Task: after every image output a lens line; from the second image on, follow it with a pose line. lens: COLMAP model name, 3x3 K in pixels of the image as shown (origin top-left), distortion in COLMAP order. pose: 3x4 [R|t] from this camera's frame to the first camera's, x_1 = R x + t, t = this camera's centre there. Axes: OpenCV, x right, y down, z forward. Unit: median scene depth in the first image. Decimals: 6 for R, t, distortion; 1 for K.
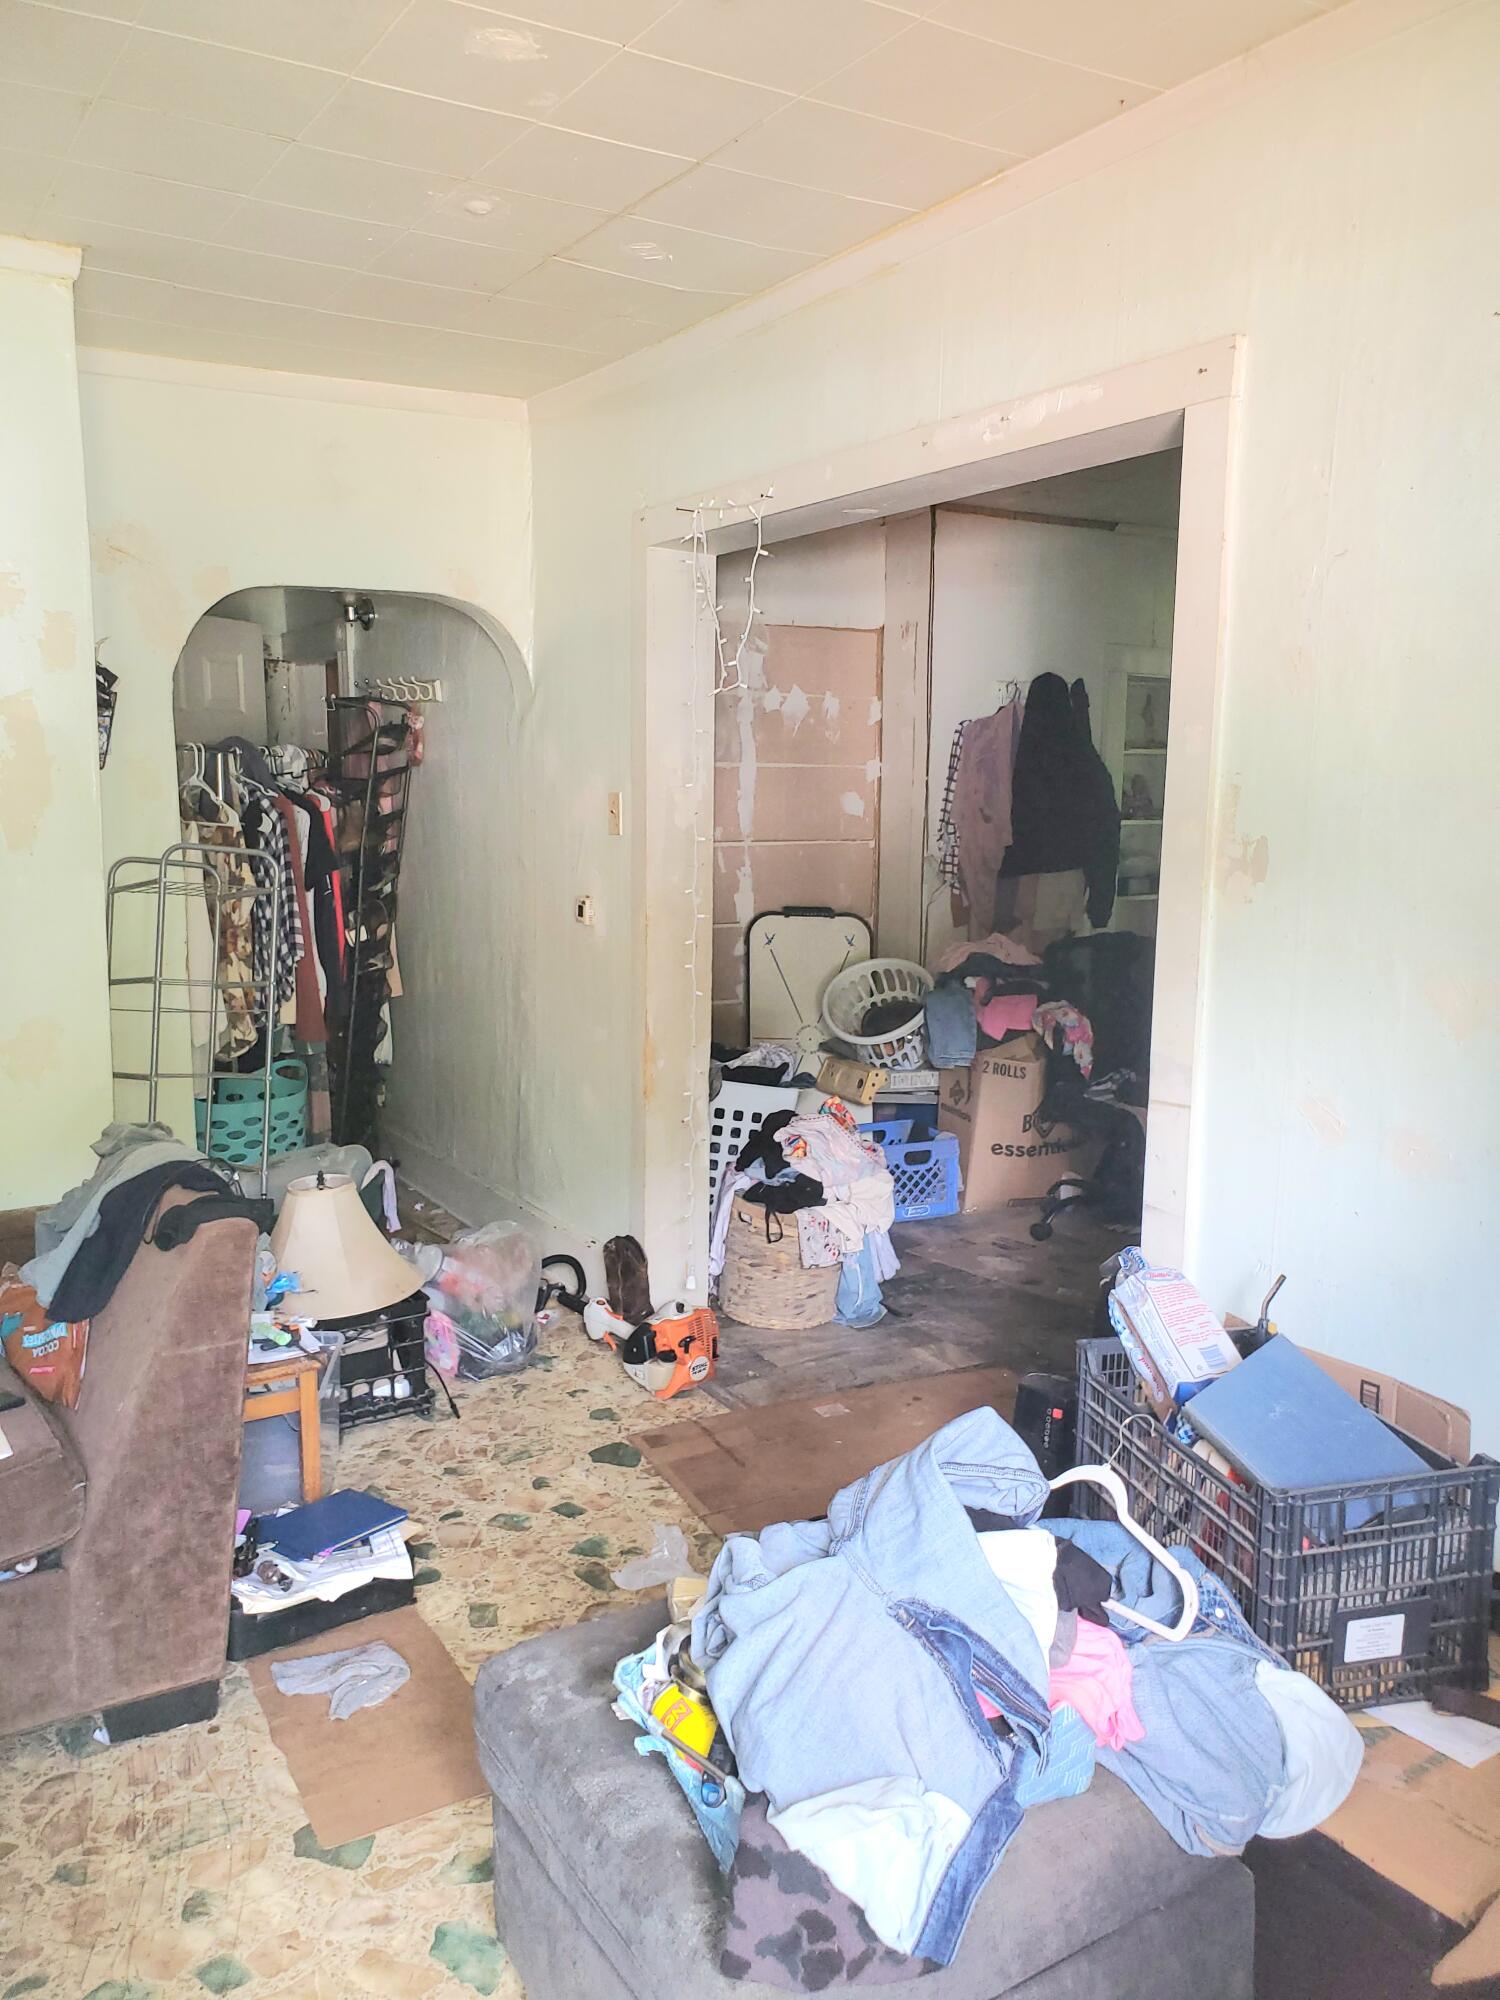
lens RADIAL K [[1559.4, 0, 756.8], [0, 1559.4, 995.1], [0, 0, 1]] dist [0.007866, -0.010042]
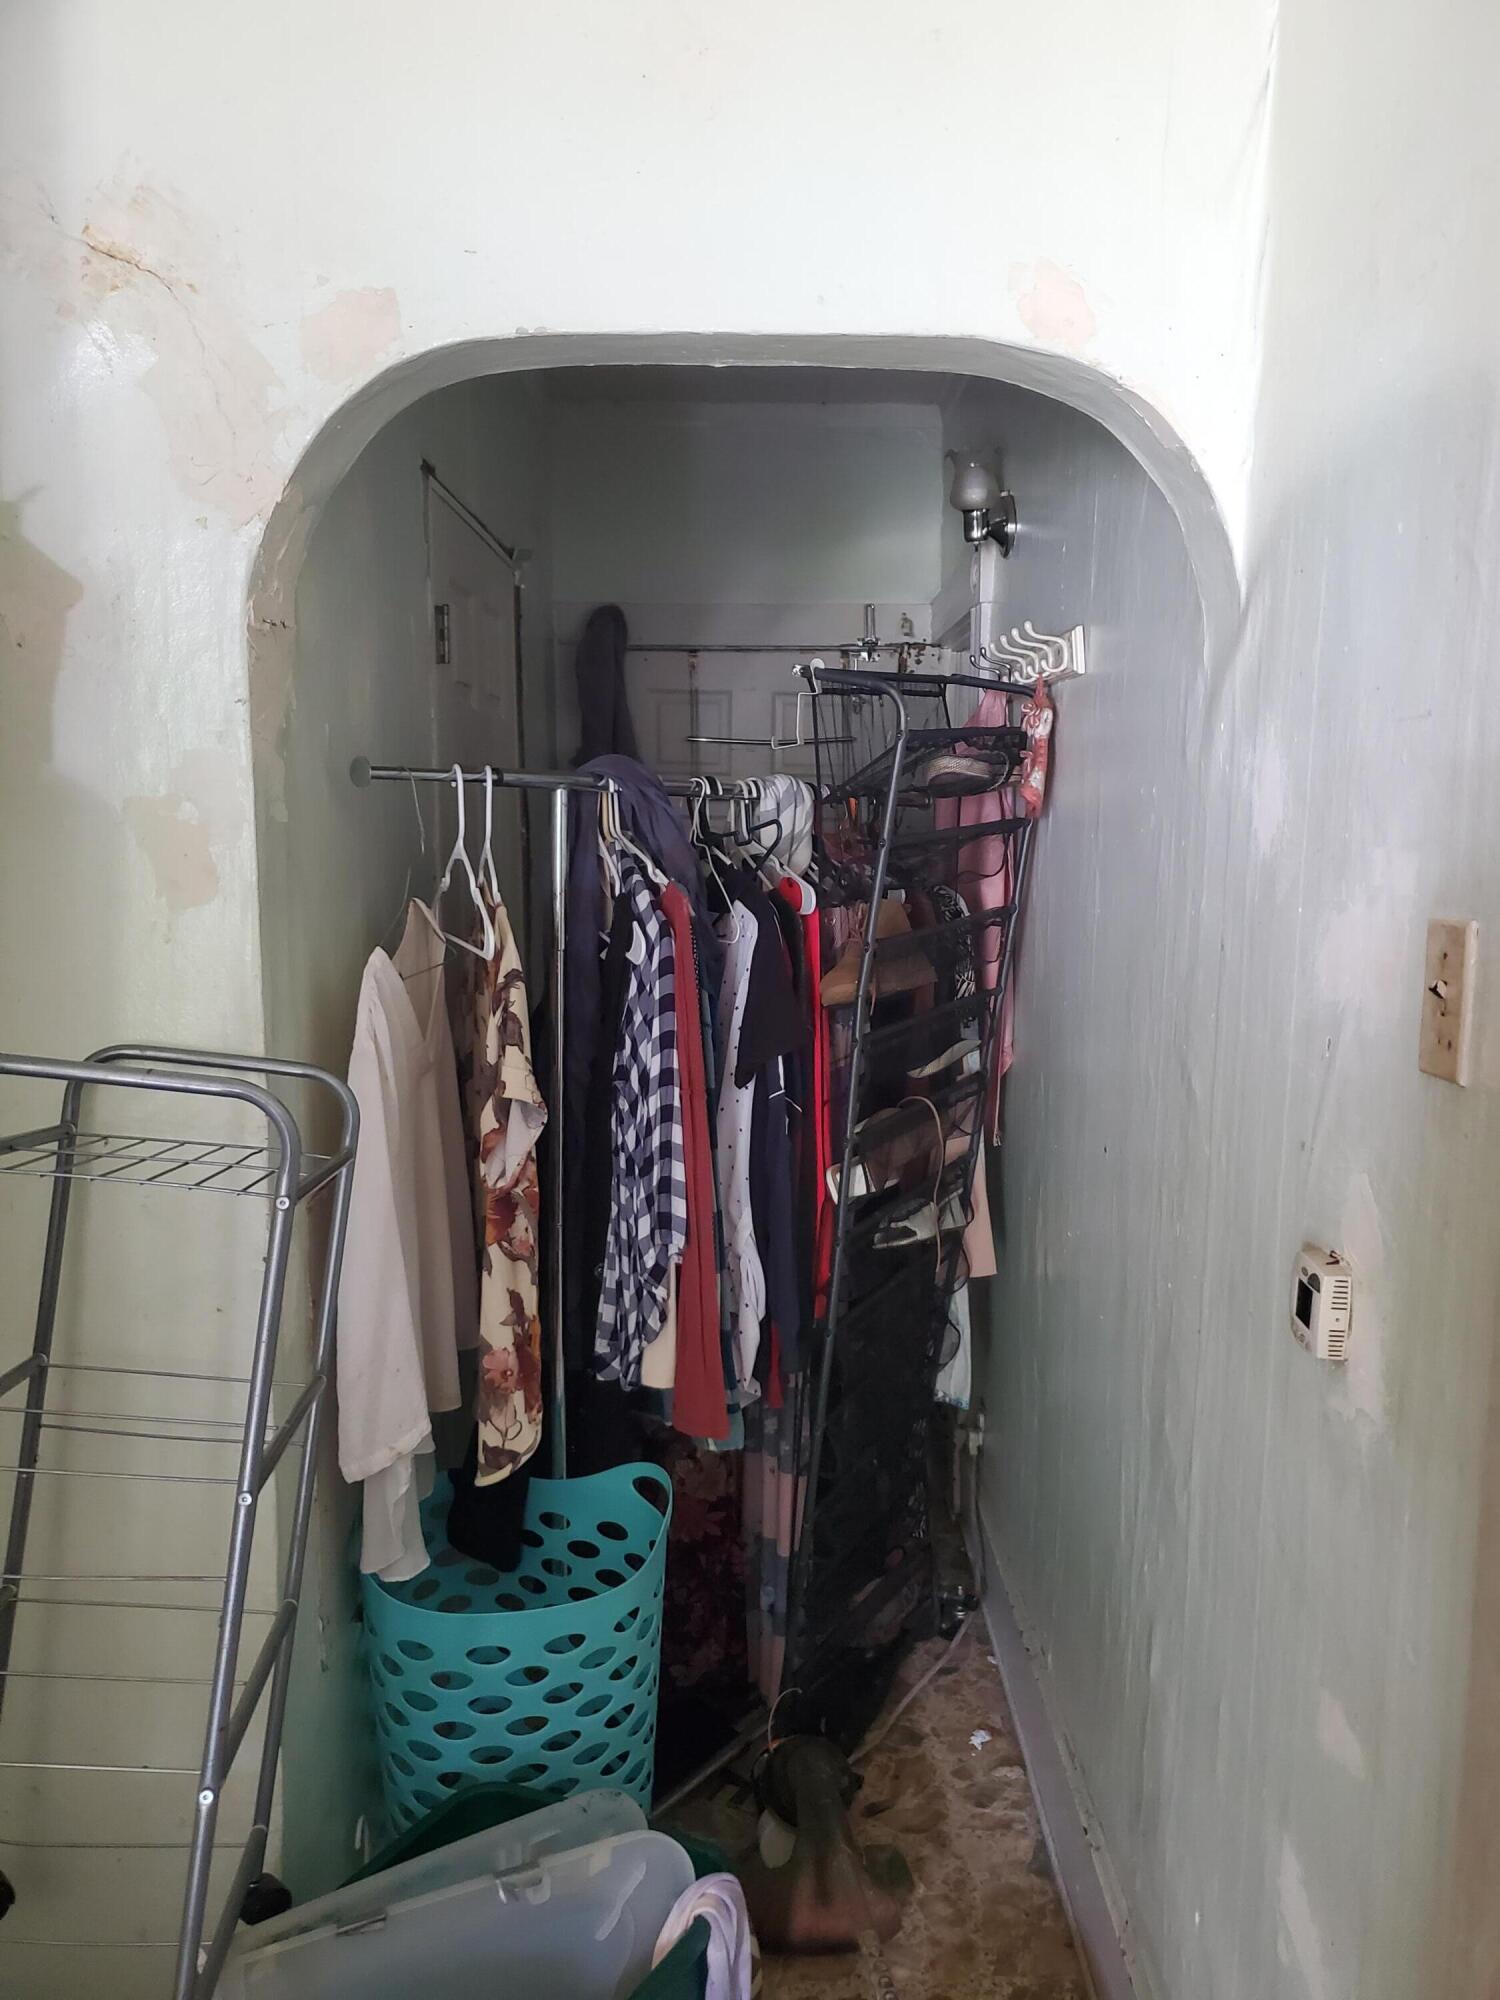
lens RADIAL K [[1559.4, 0, 768.2], [0, 1559.4, 1009.9], [0, 0, 1]] dist [0.007866, -0.010042]
pose [[0.859598, 0.053634, -0.508149, -0.042826], [-0.064823, 0.997887, -0.004331, -0.081569], [0.506843, 0.036663, 0.861258, 0.558579]]
